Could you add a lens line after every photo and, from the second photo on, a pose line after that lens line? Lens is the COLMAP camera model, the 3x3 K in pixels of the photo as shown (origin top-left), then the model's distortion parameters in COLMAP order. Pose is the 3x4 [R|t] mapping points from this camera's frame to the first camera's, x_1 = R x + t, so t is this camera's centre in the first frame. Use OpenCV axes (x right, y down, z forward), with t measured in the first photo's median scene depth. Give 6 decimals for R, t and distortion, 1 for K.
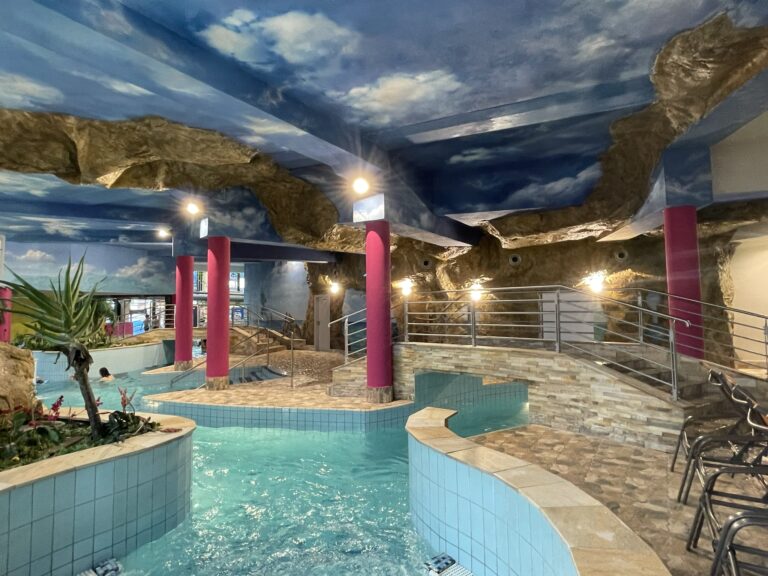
lens RADIAL K [[424.8, 0, 383.5], [0, 424.8, 289.8], [0, 0, 1]] dist [-0.001316, 0.000209]
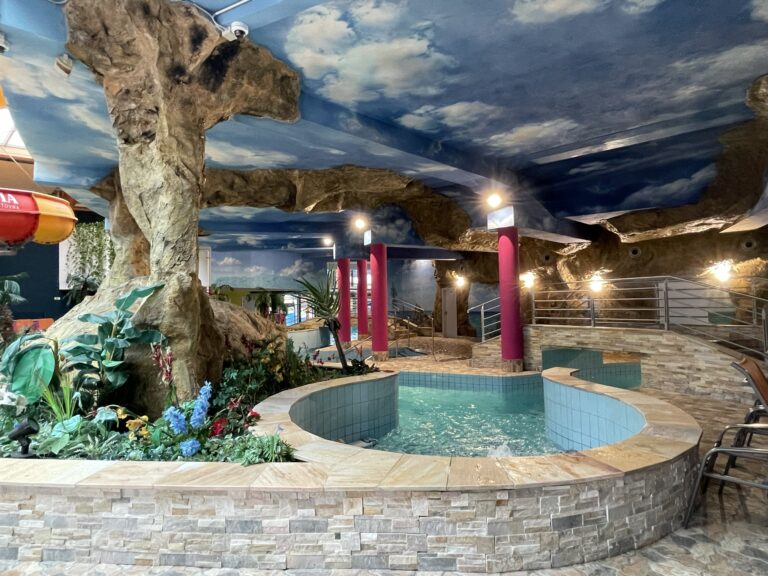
lens RADIAL K [[426.7, 0, 385.0], [0, 426.7, 285.1], [0, 0, 1]] dist [-0.004211, -0.001198]
pose [[0.968216, -0.016652, -0.249559, -0.058522], [0.017443, 0.999847, 0.000959, 0.000753], [0.249505, -0.005281, 0.968359, -0.332199]]
